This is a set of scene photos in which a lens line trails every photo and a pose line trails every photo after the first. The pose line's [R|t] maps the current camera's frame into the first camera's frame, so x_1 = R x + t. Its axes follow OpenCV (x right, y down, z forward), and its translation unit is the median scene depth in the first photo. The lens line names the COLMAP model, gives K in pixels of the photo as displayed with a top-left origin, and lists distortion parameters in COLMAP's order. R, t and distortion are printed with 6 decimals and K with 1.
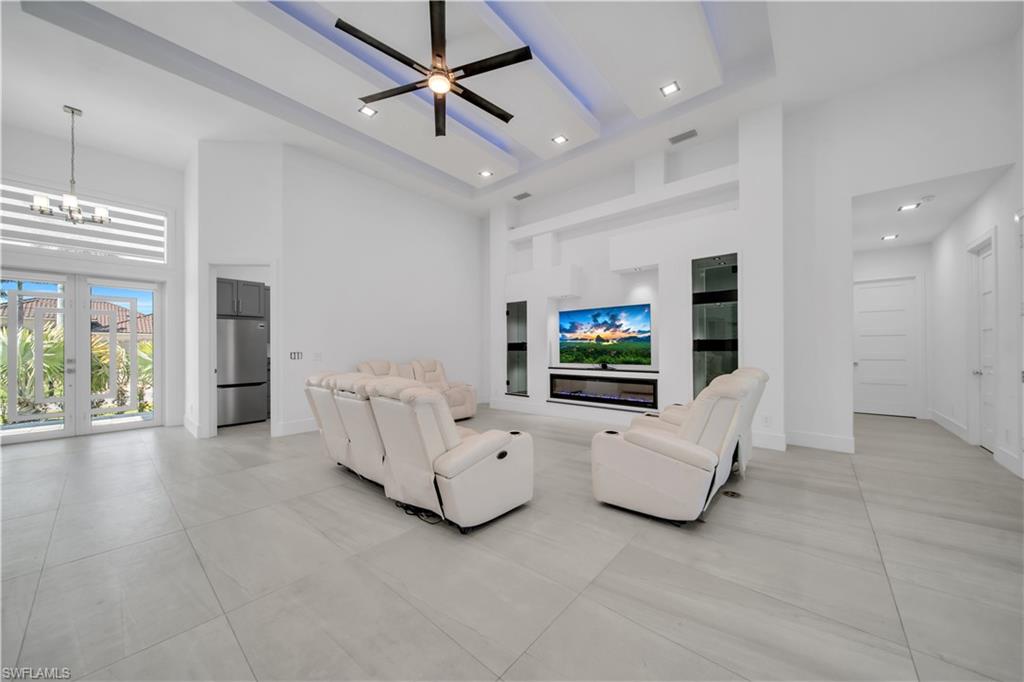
lens RADIAL K [[354.3, 0, 510.8], [0, 354.3, 346.5], [0, 0, 1]] dist [0.002956, -0.001591]
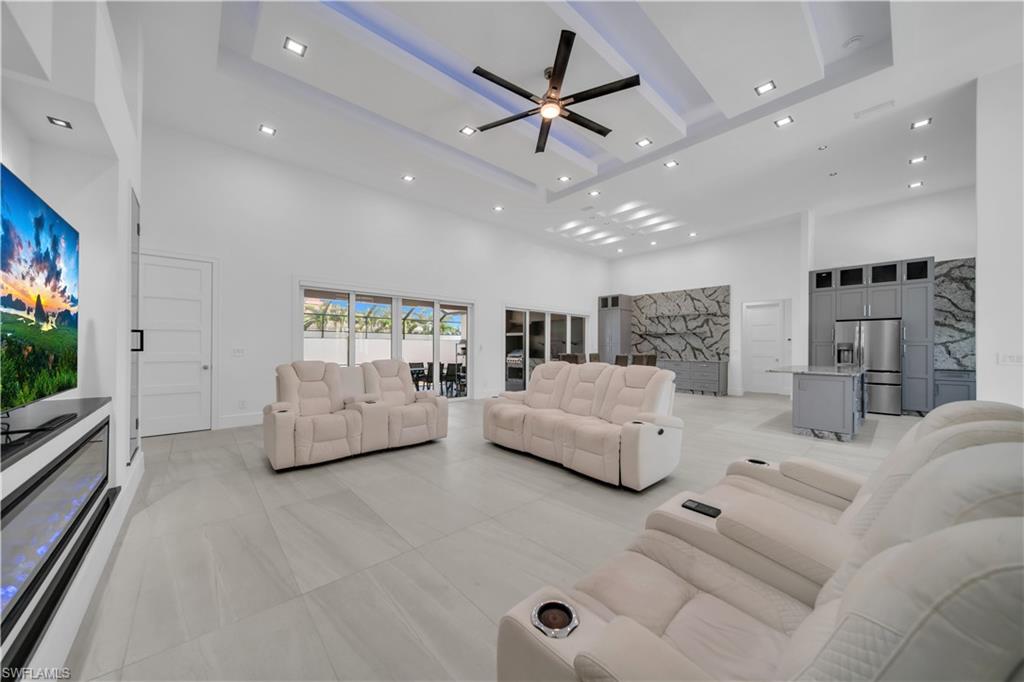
lens RADIAL K [[354.3, 0, 510.8], [0, 354.3, 346.5], [0, 0, 1]] dist [0.002956, -0.001591]
pose [[-0.991719, 0.001552, 0.128421, -0.132378], [0.001283, 0.999997, -0.002178, 0.003370], [-0.128424, -0.001995, -0.991717, 1.277755]]
